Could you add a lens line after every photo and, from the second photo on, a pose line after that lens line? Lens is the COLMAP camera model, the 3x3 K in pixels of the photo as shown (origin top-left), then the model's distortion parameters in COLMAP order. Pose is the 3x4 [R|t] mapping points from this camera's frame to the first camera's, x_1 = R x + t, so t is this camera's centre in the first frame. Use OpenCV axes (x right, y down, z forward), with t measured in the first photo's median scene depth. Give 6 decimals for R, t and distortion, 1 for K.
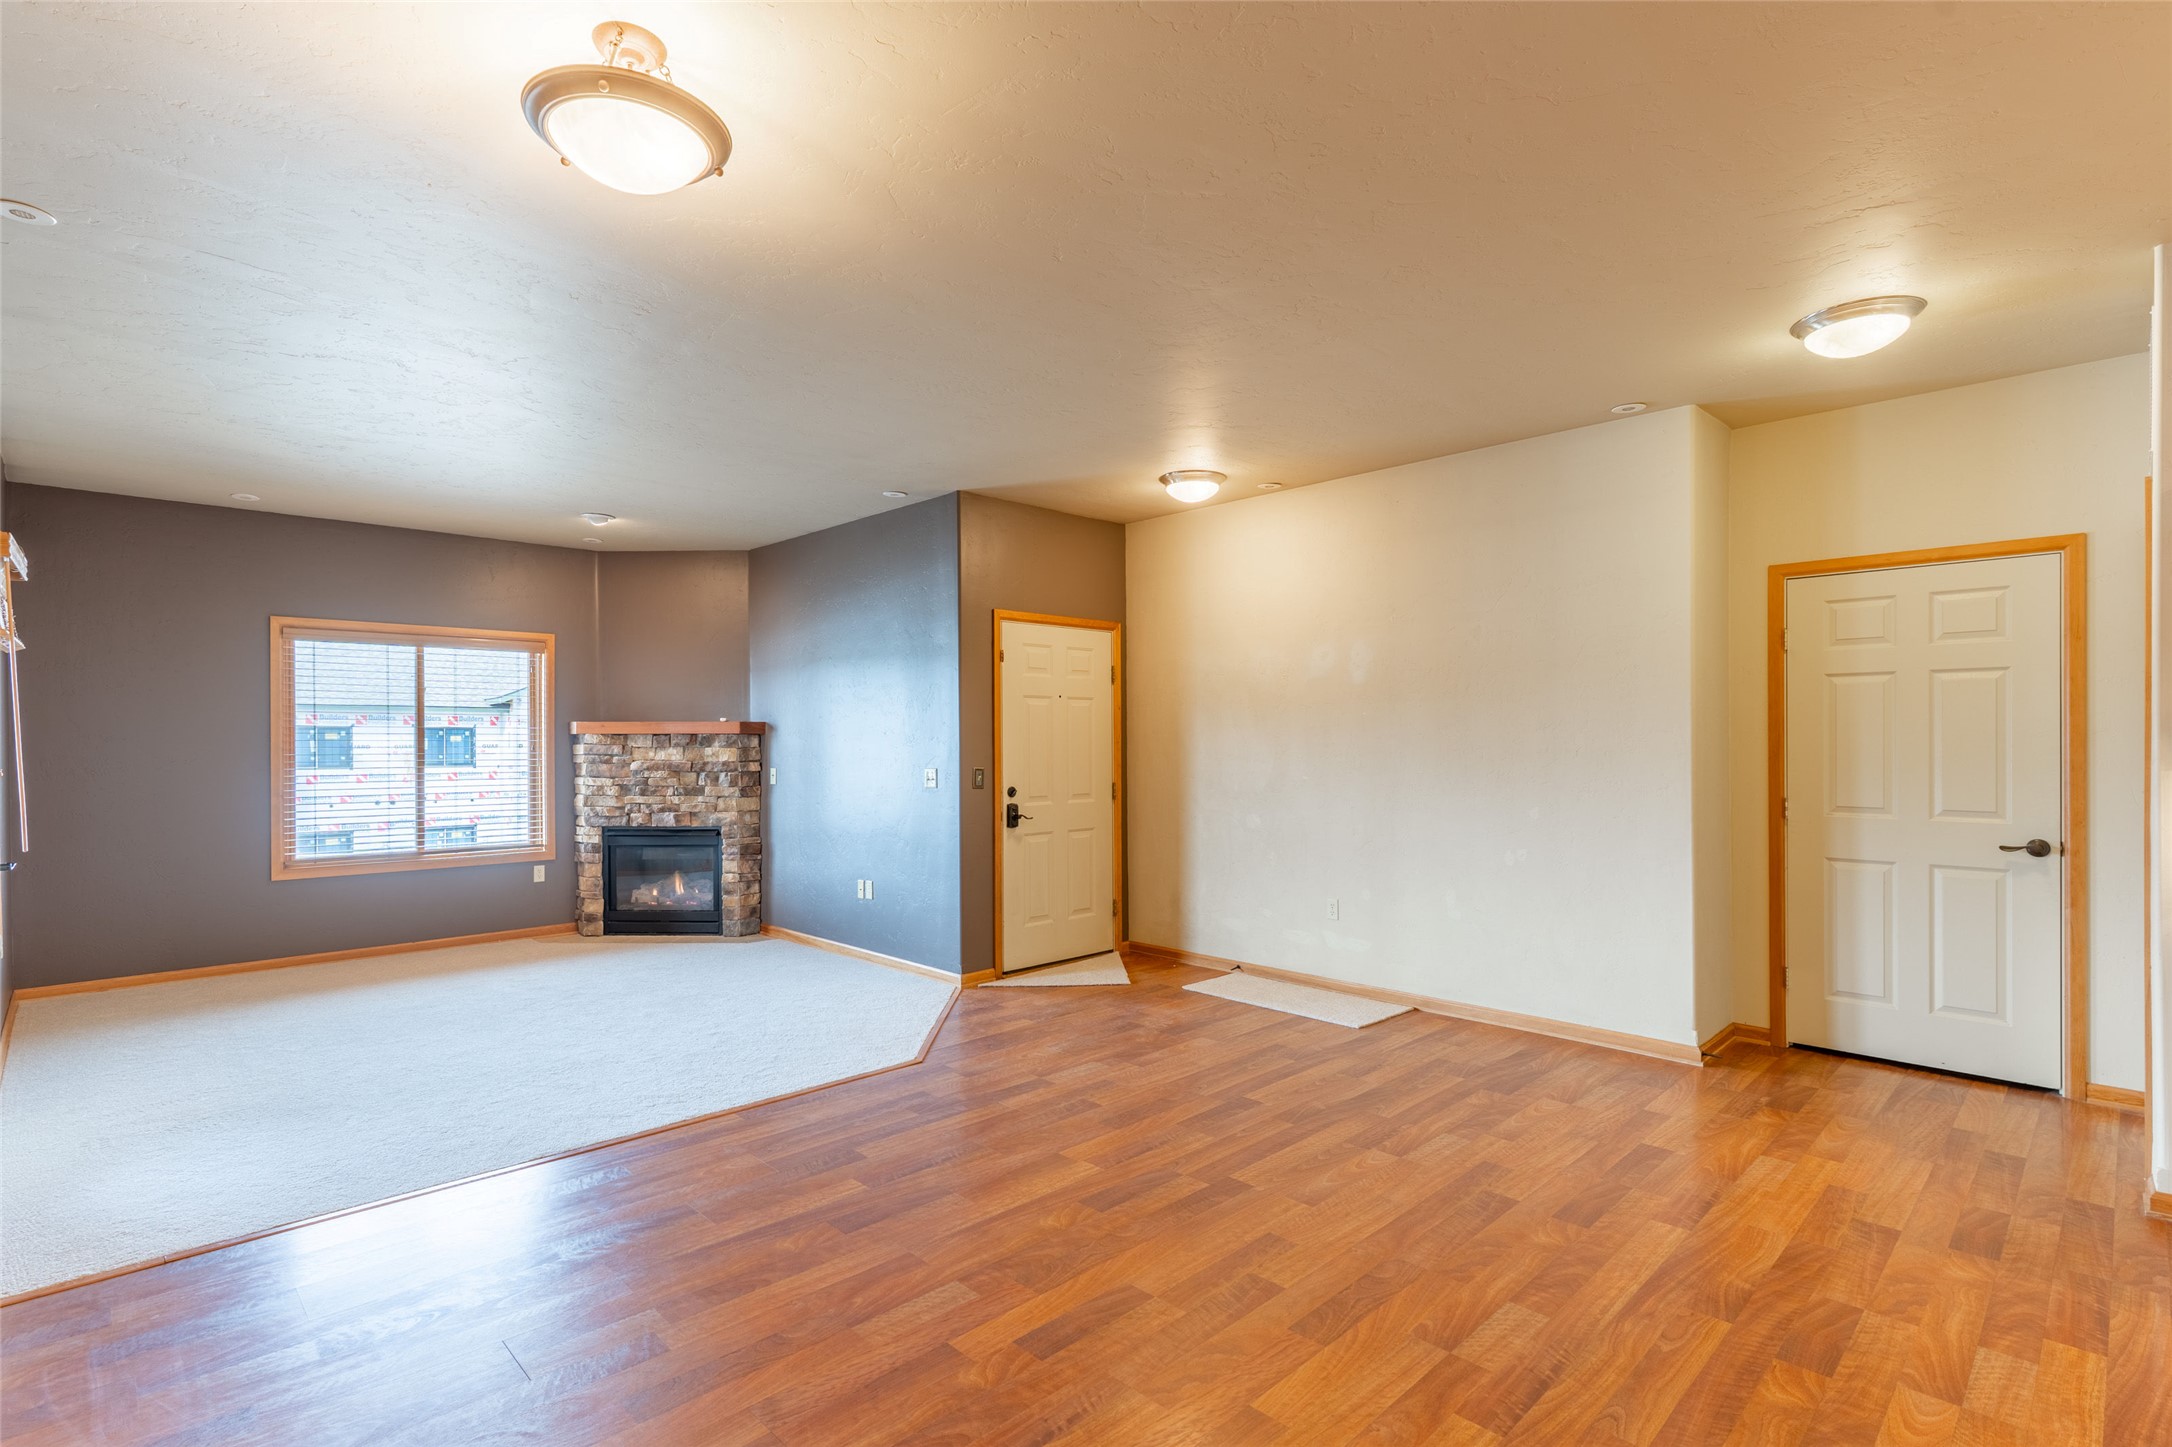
lens RADIAL K [[1037.4, 0, 1086.3], [0, 1037.4, 737.6], [0, 0, 1]] dist [0.003501, -0.000600]
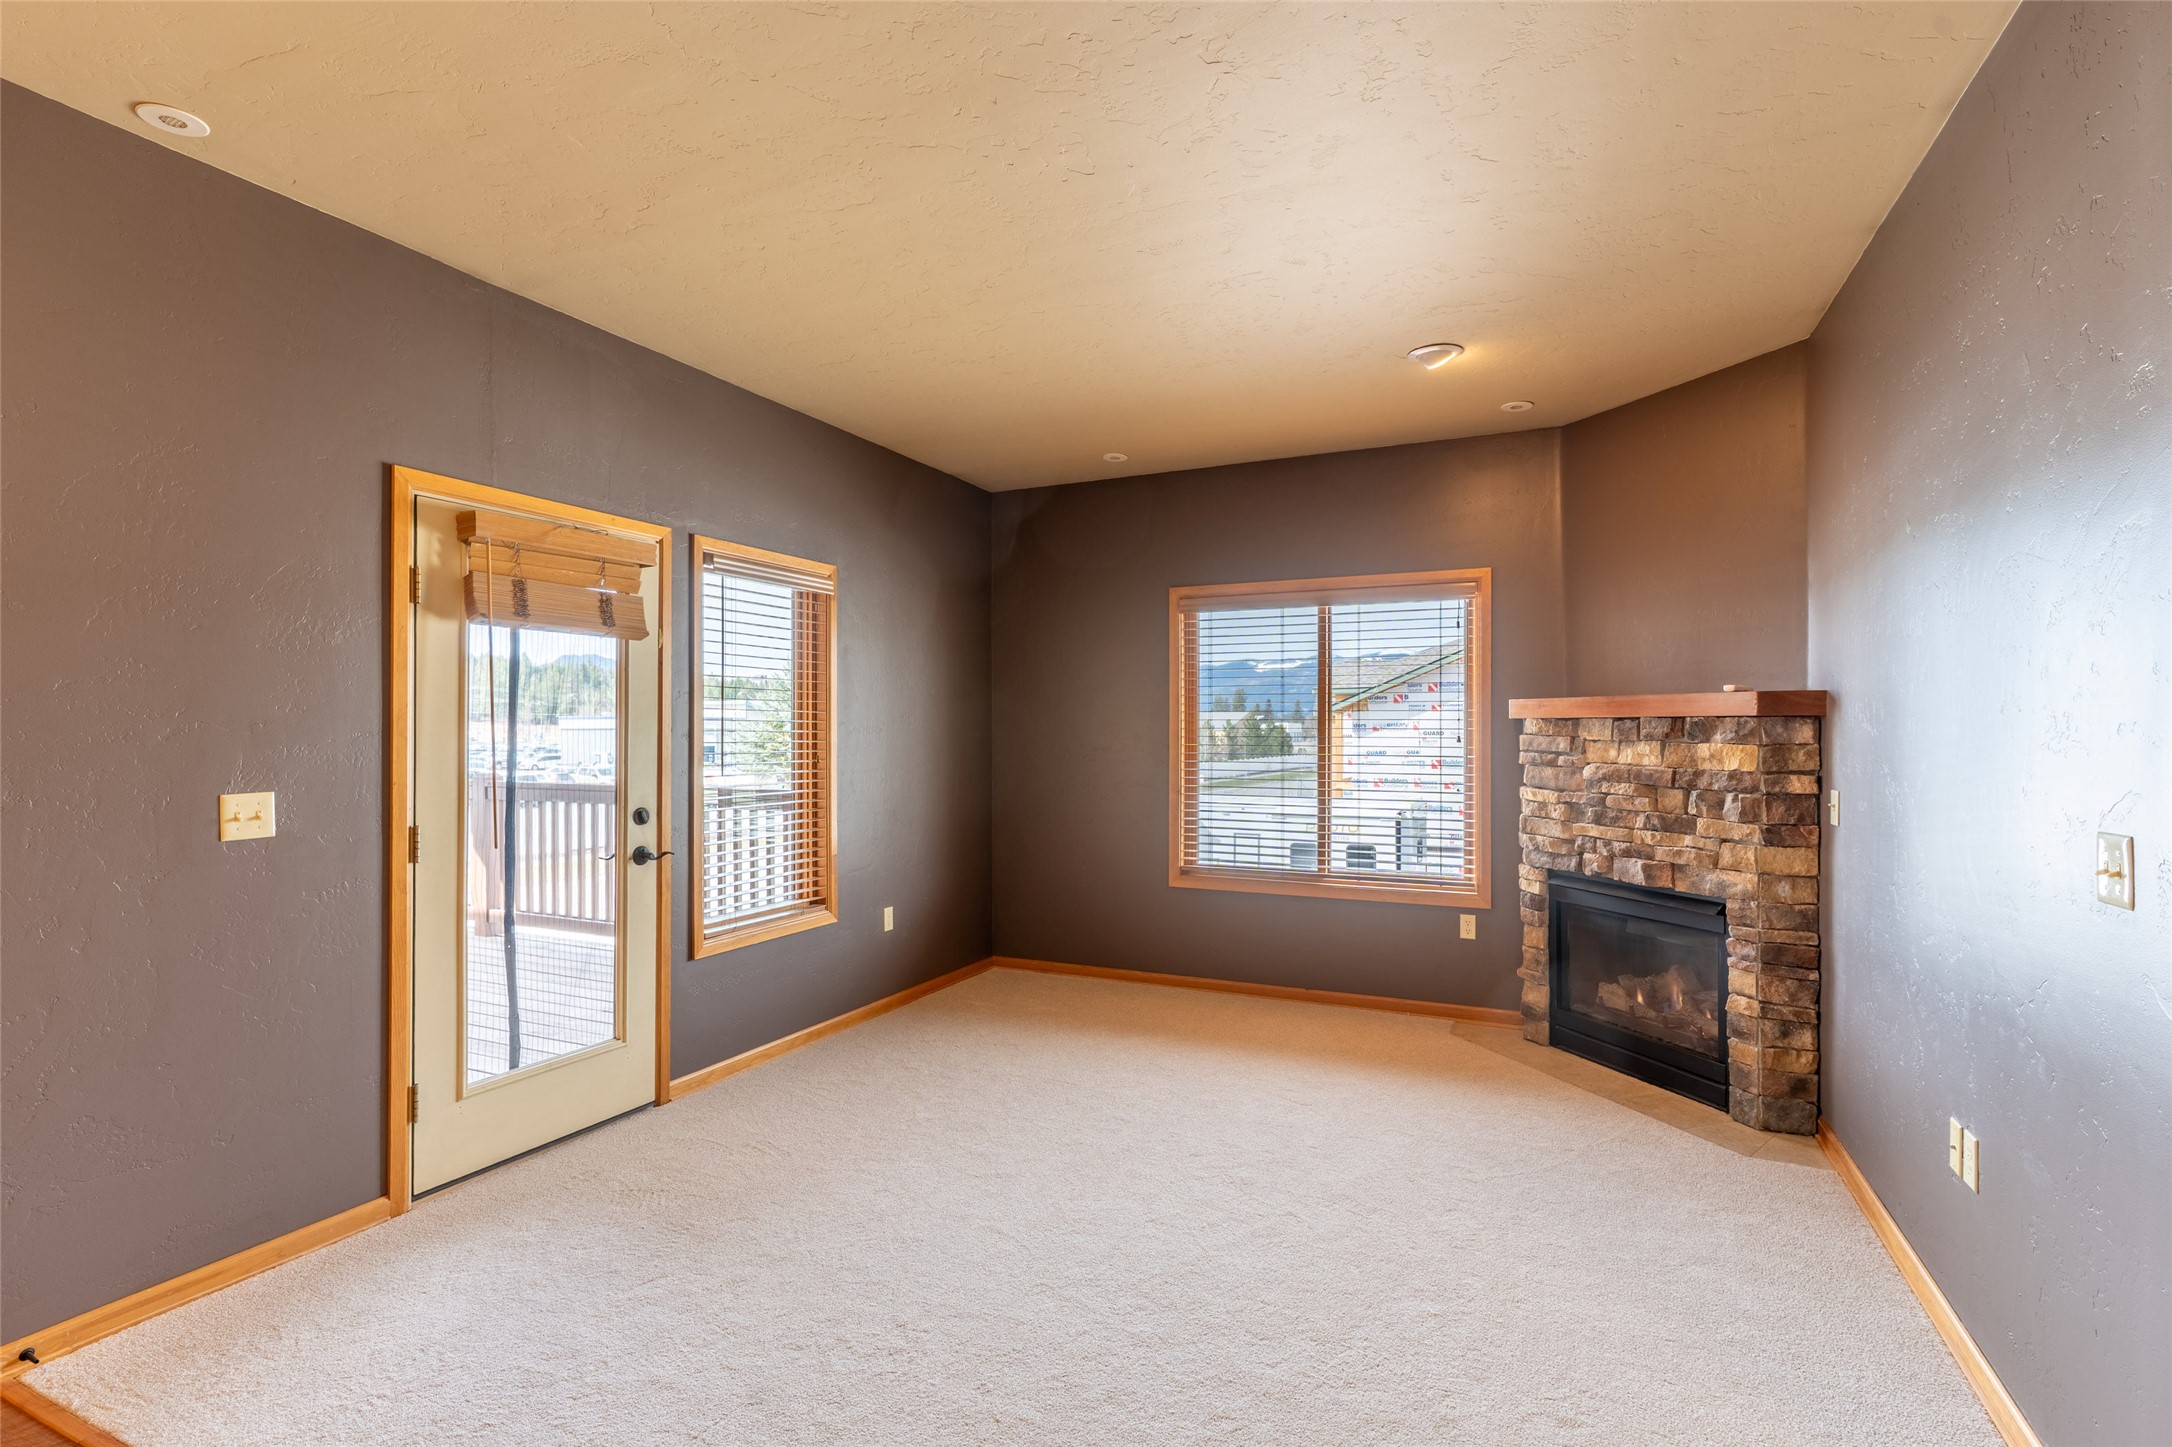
lens RADIAL K [[1037.4, 0, 1079.4], [0, 1037.4, 722.1], [0, 0, 1]] dist [0.003501, -0.000600]
pose [[0.339971, -0.001638, -0.940435, 0.018276], [0.001888, 0.999998, -0.001060, -0.000934], [0.940434, -0.001415, 0.339973, 0.530701]]
